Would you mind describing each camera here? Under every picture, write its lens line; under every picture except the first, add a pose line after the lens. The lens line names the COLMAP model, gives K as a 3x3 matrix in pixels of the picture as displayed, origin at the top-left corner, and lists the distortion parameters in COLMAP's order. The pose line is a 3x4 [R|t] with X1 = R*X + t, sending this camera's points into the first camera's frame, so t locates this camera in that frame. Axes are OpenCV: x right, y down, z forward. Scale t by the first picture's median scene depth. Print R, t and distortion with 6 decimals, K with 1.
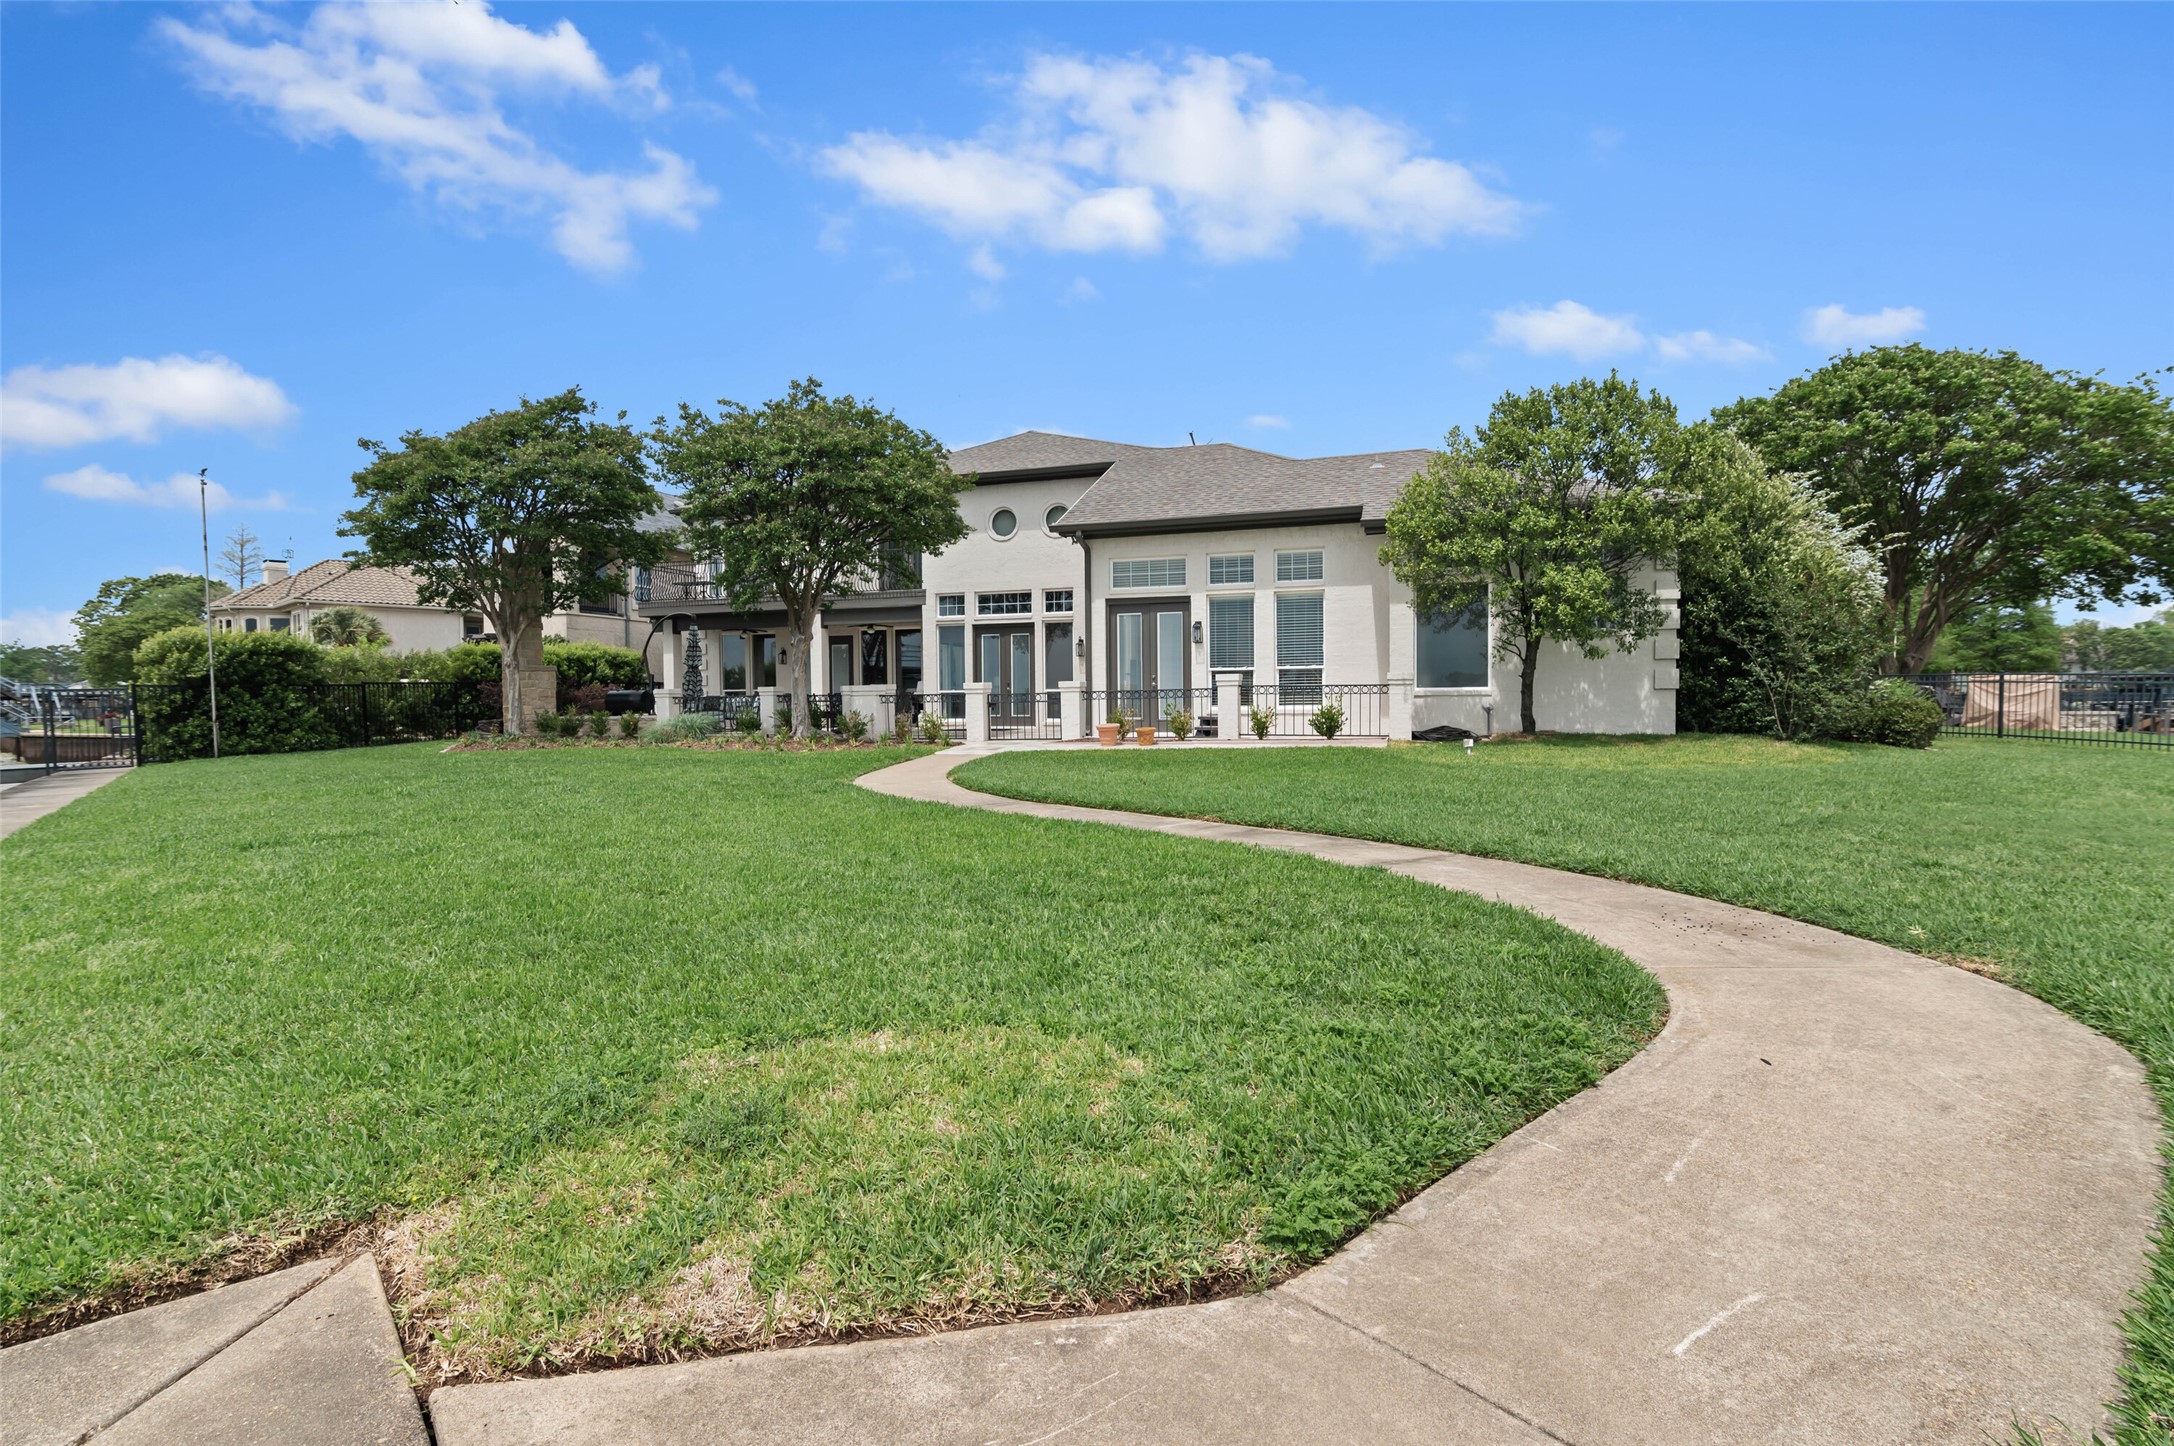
lens RADIAL K [[1004.6, 0, 1092.2], [0, 1004.6, 721.8], [0, 0, 1]] dist [-0.004014, -0.000021]
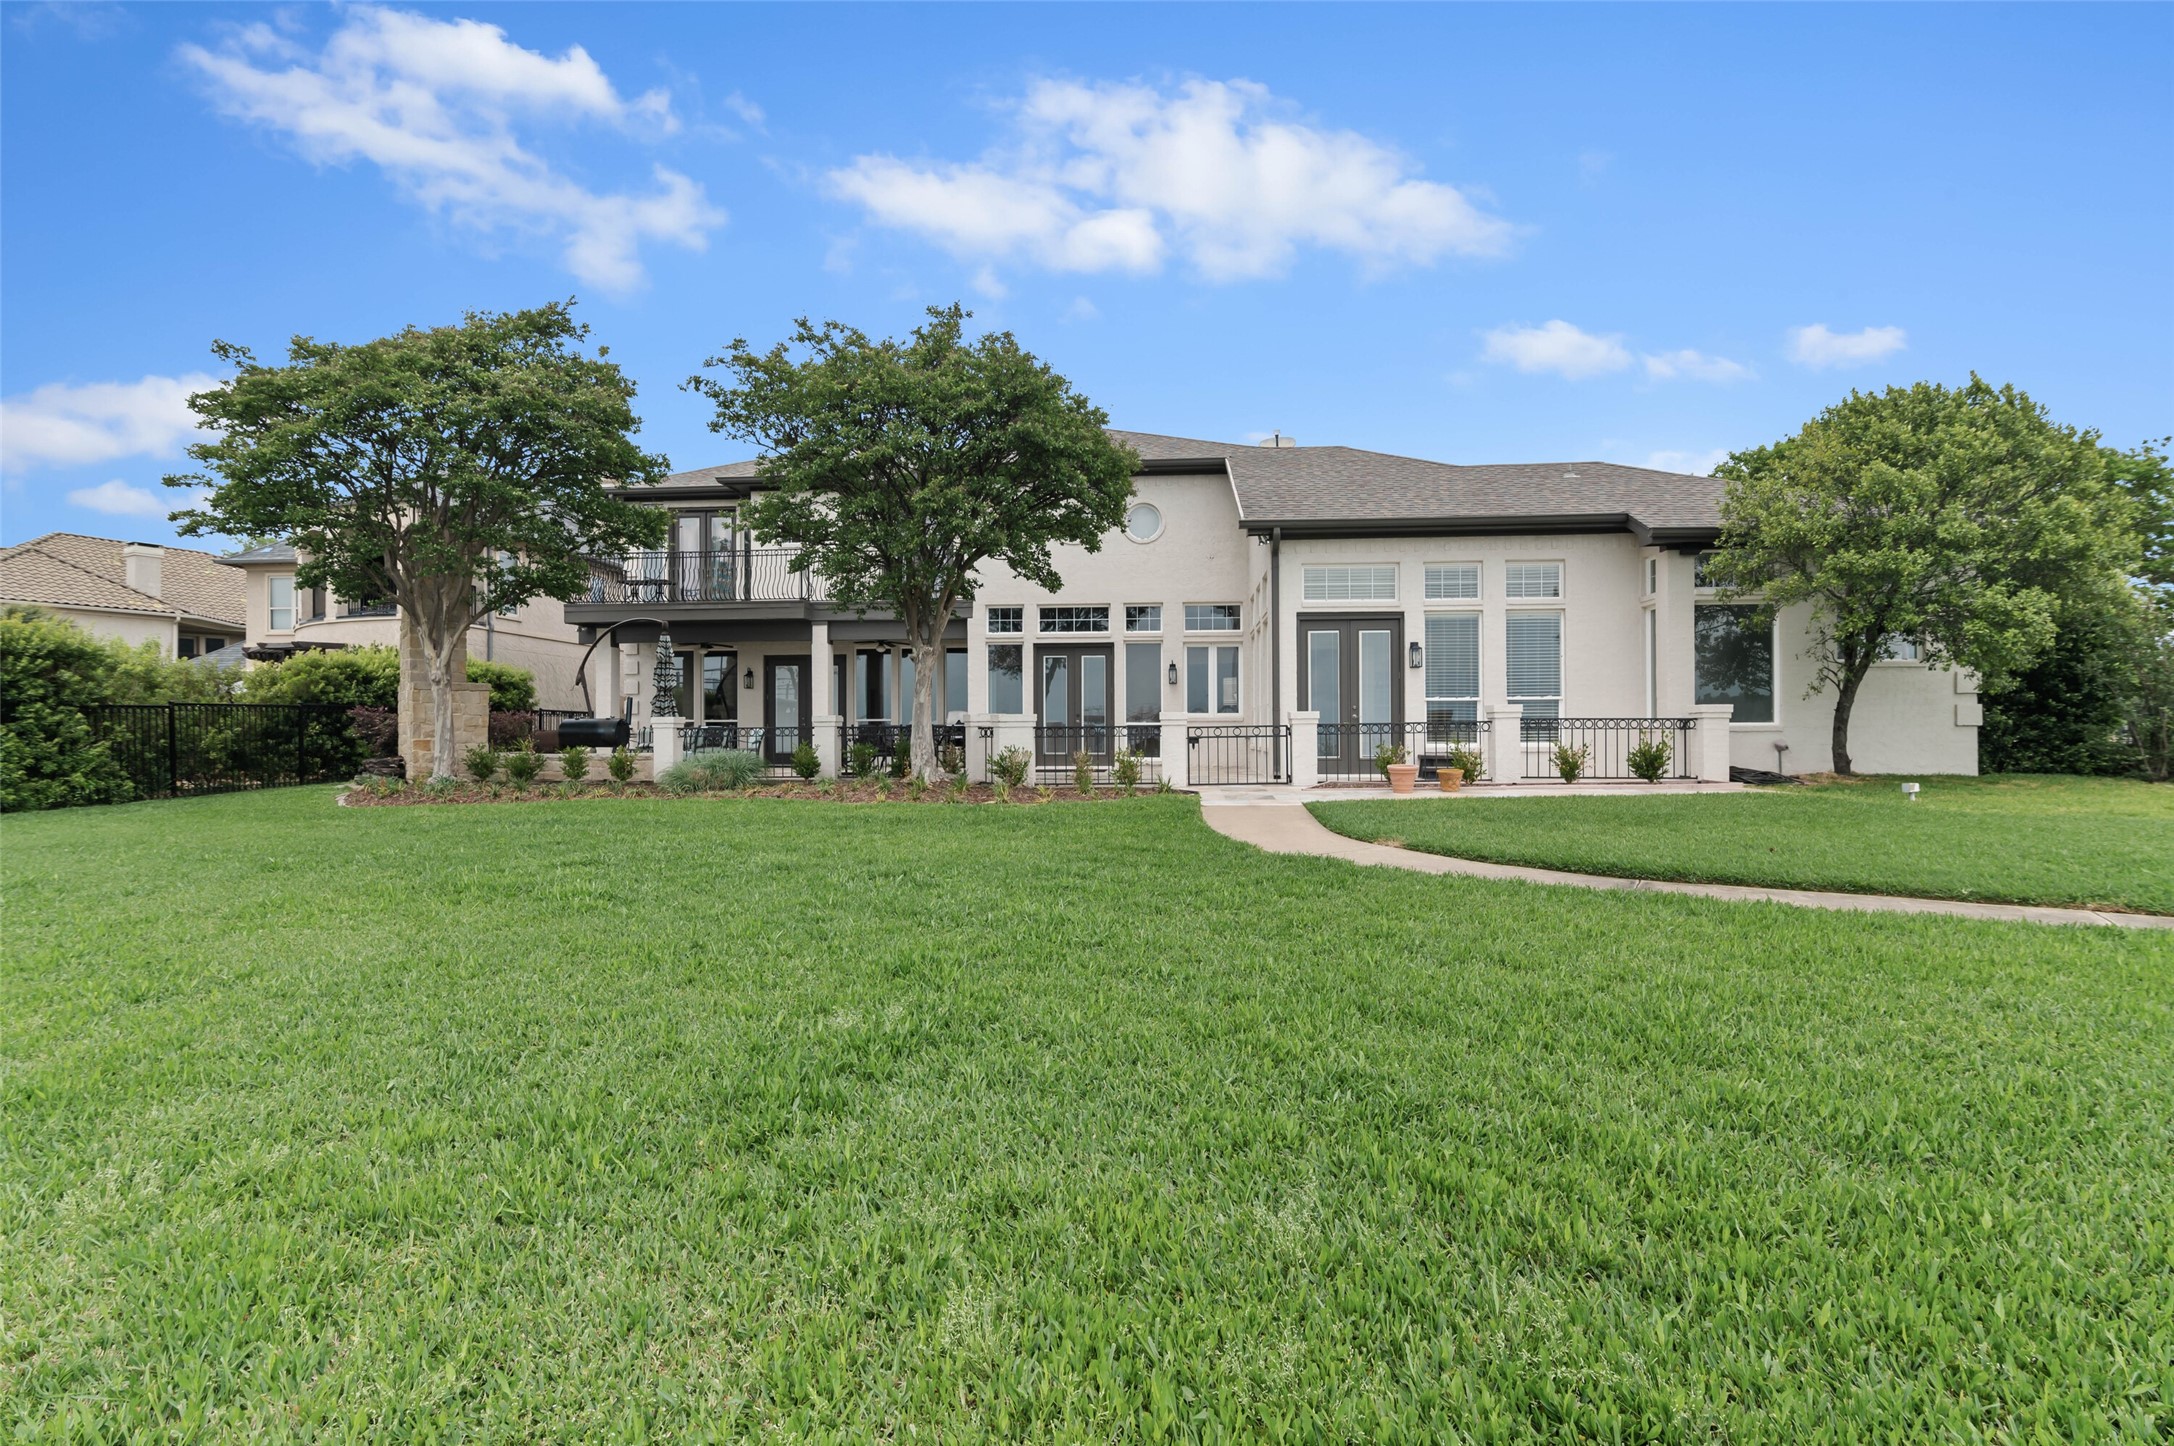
lens RADIAL K [[1004.6, 0, 1092.2], [0, 1004.6, 721.8], [0, 0, 1]] dist [-0.004014, -0.000021]
pose [[0.972738, 0.008954, 0.231733, -0.303796], [-0.000226, 0.999290, -0.037665, -0.001227], [-0.231906, 0.036586, 0.972050, 0.213555]]
